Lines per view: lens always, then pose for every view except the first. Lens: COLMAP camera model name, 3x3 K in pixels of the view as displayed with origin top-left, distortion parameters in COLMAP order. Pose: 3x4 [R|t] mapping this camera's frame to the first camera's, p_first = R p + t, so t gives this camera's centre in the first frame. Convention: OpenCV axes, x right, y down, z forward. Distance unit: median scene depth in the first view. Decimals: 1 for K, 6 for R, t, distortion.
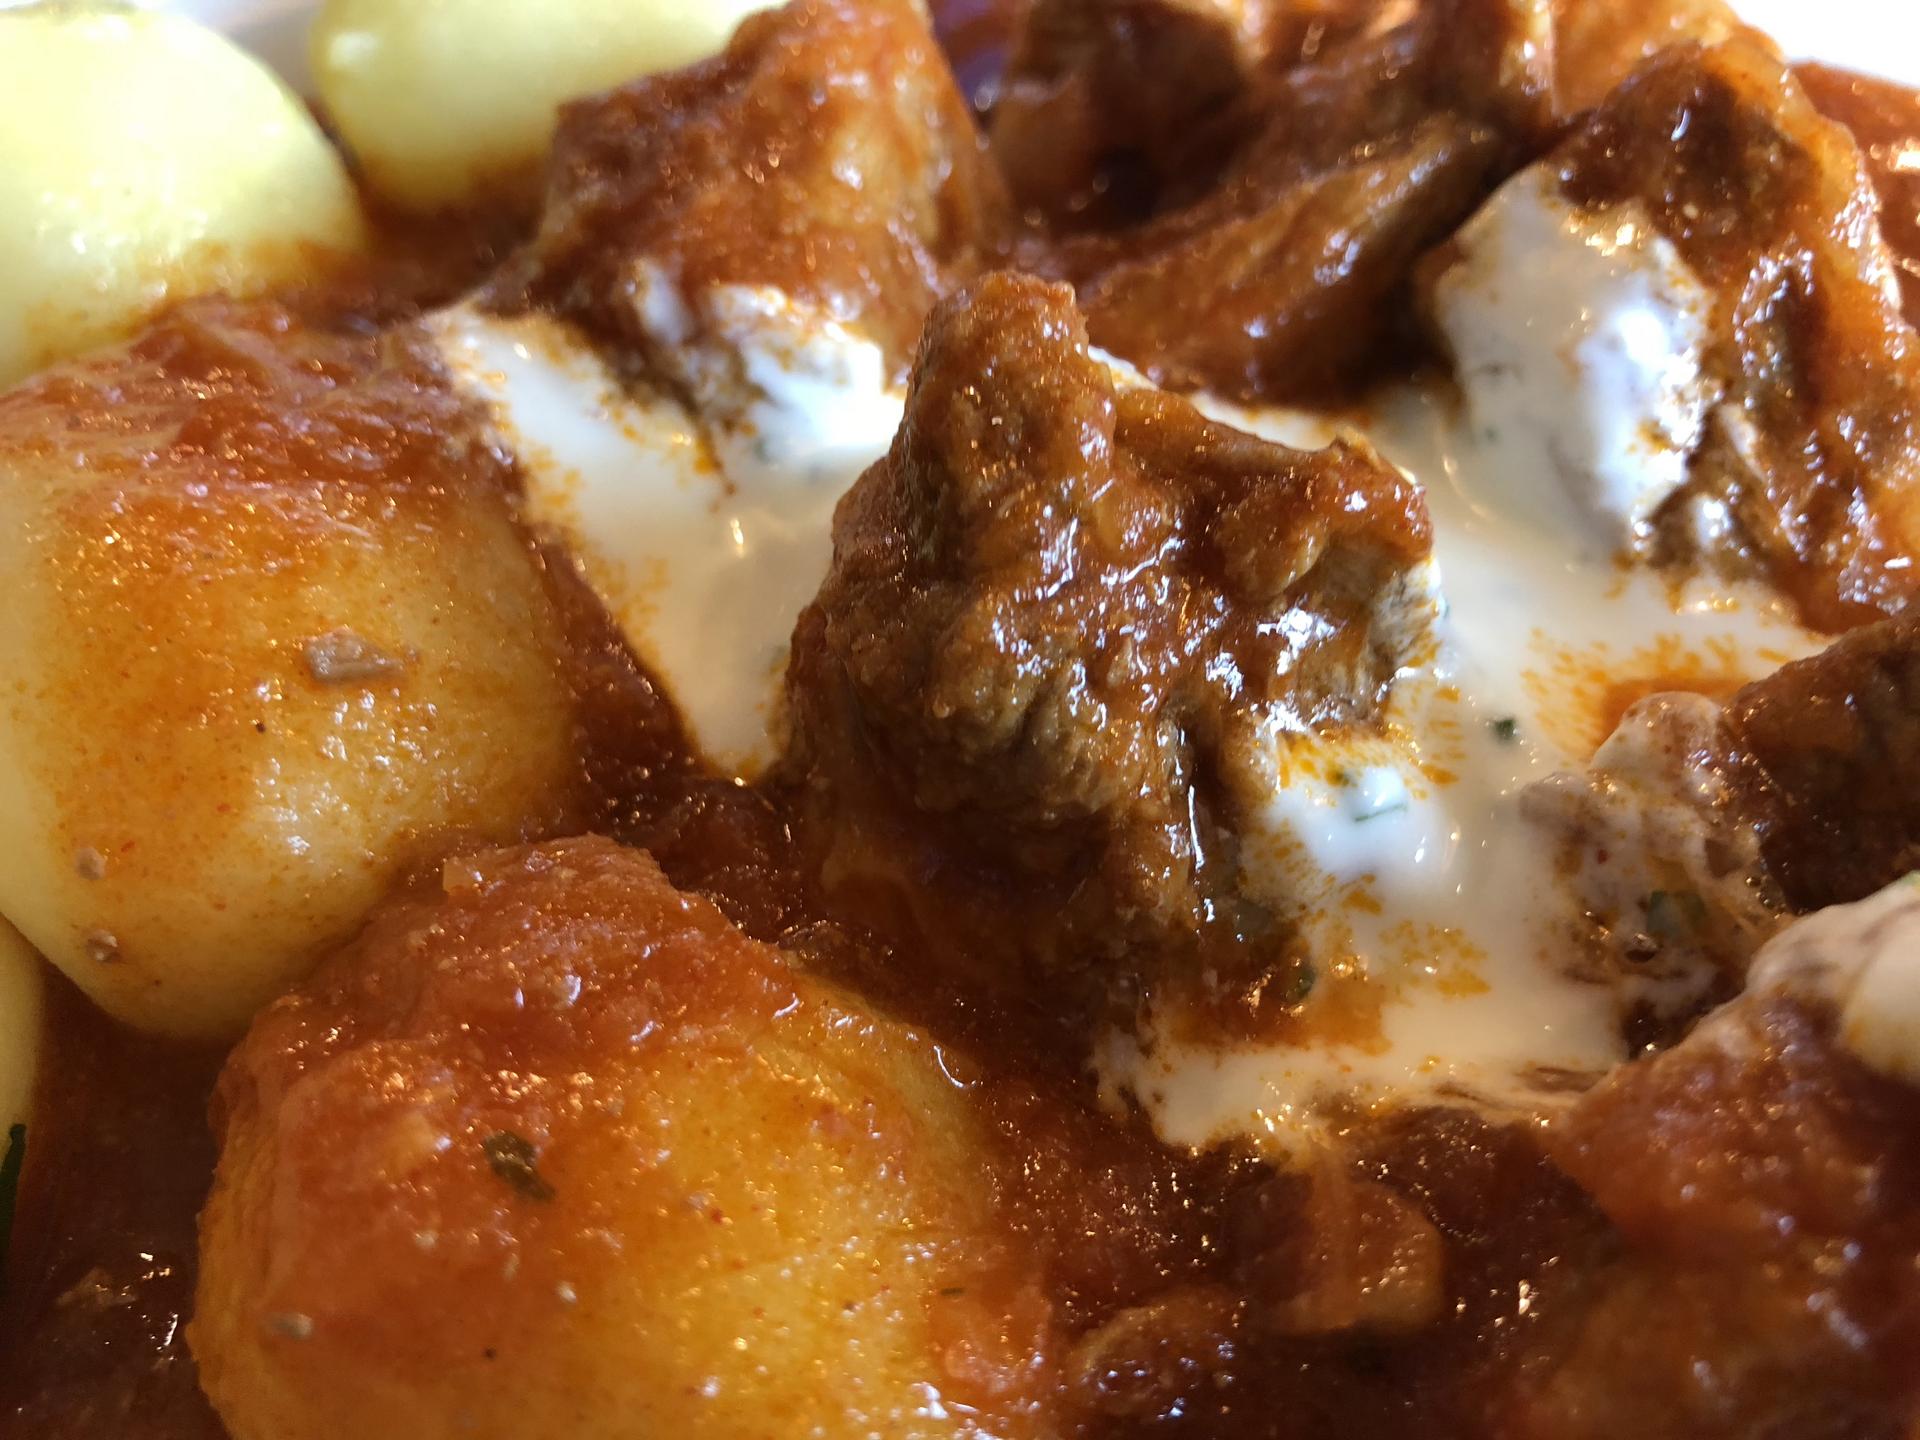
lens RADIAL K [[1578.5, 0, 963.8], [0, 1578.5, 717.6], [0, 0, 1]] dist [0.008395, -0.011284]
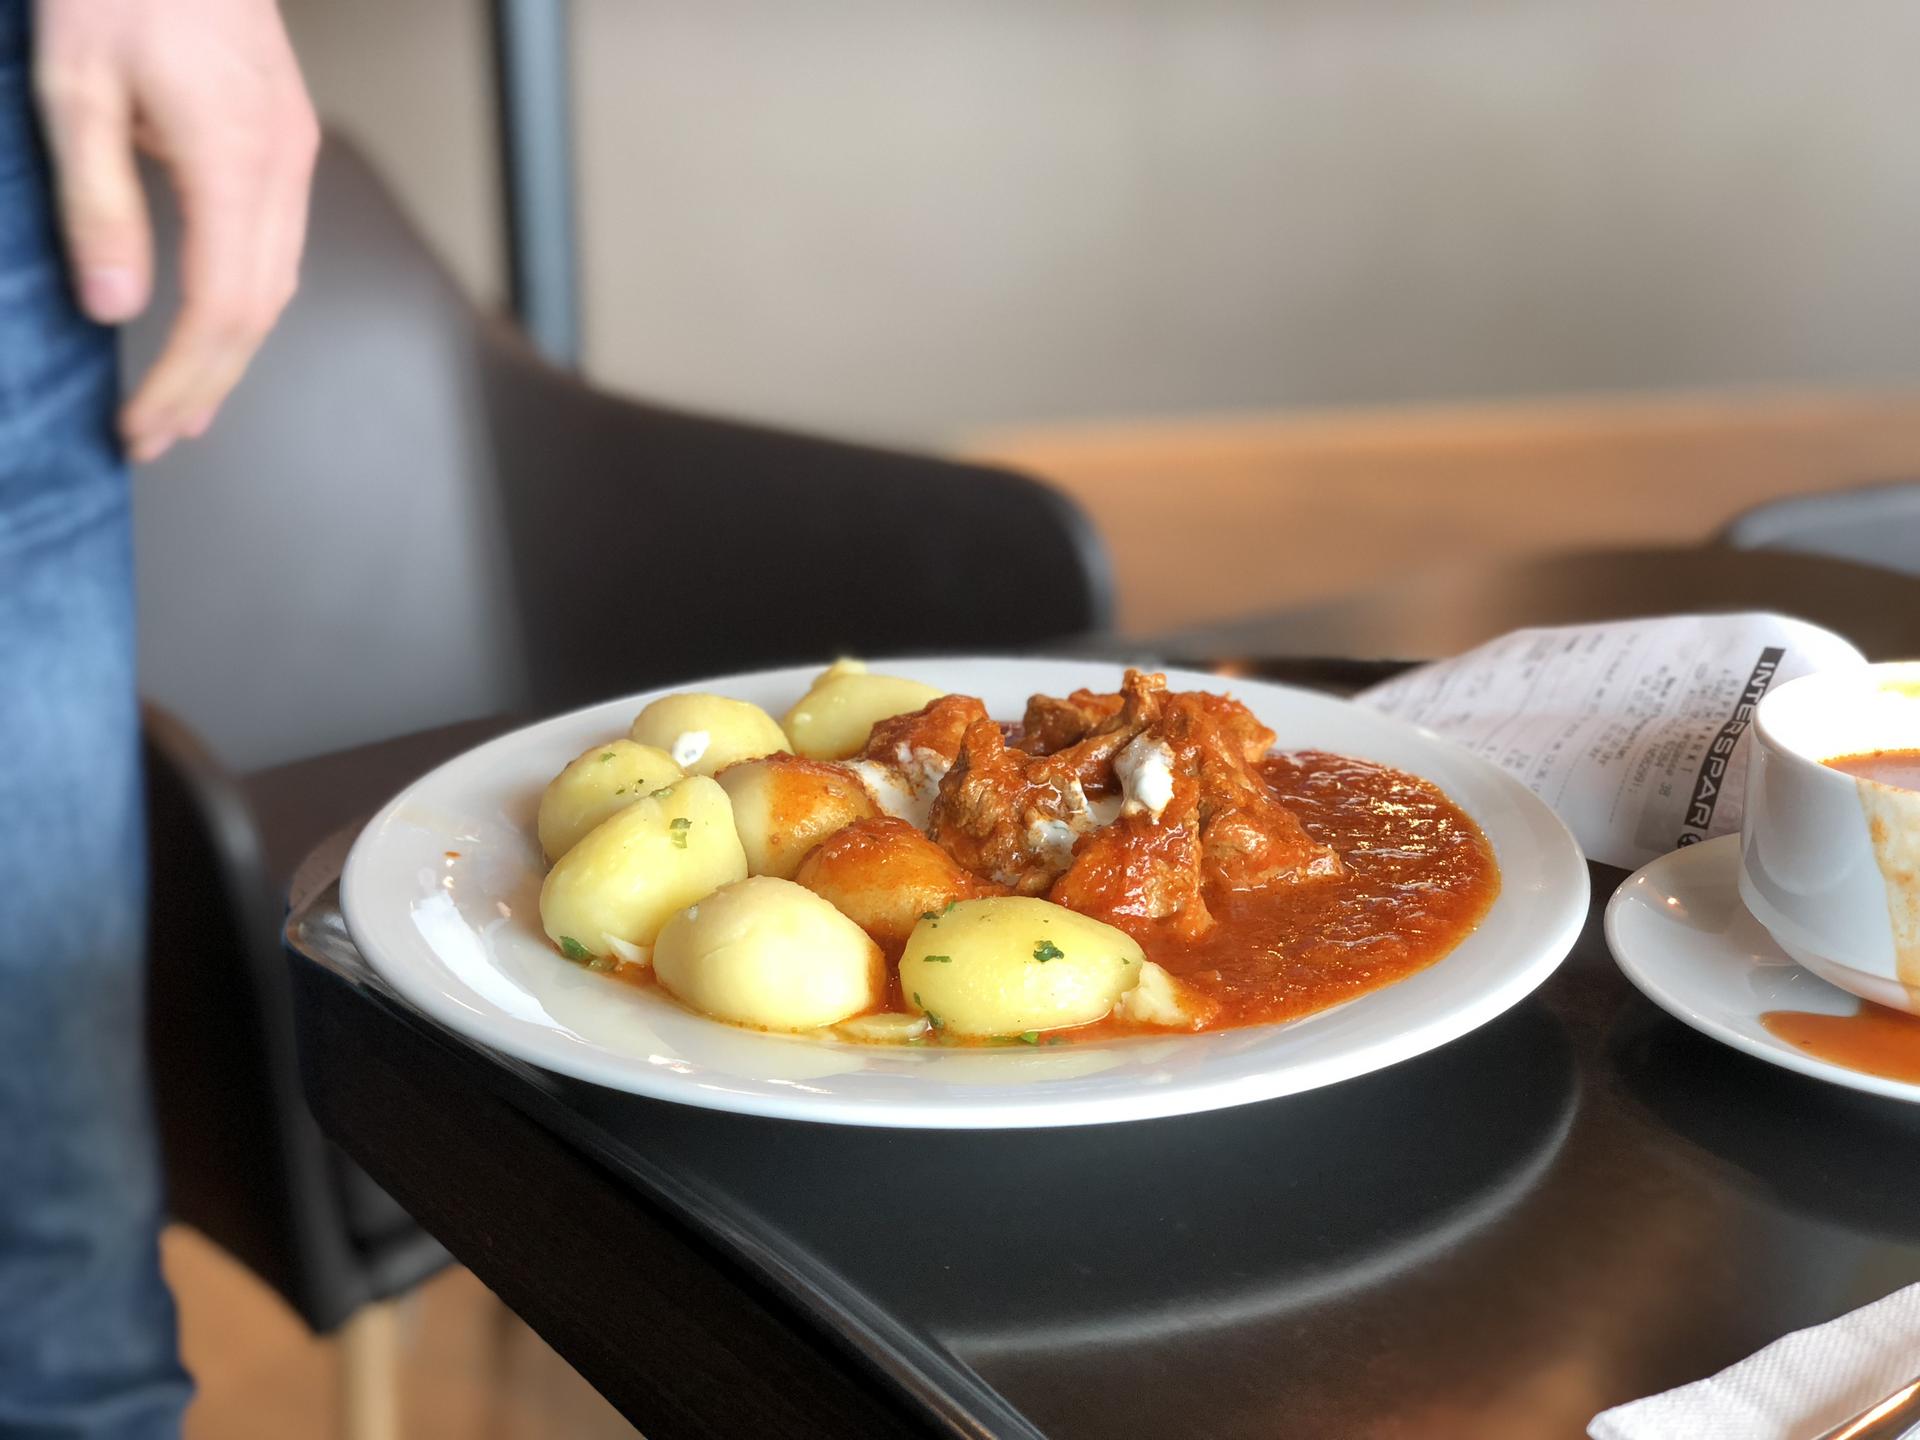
lens RADIAL K [[2901.6, 0, 959.7], [0, 2901.6, 718.7], [0, 0, 1]] dist [0.027828, 0.000000]
pose [[0.993302, 0.014796, -0.114597, 0.726034], [-0.076440, 0.827875, -0.555679, 3.466017], [0.086651, 0.560717, 0.823461, -4.690994]]
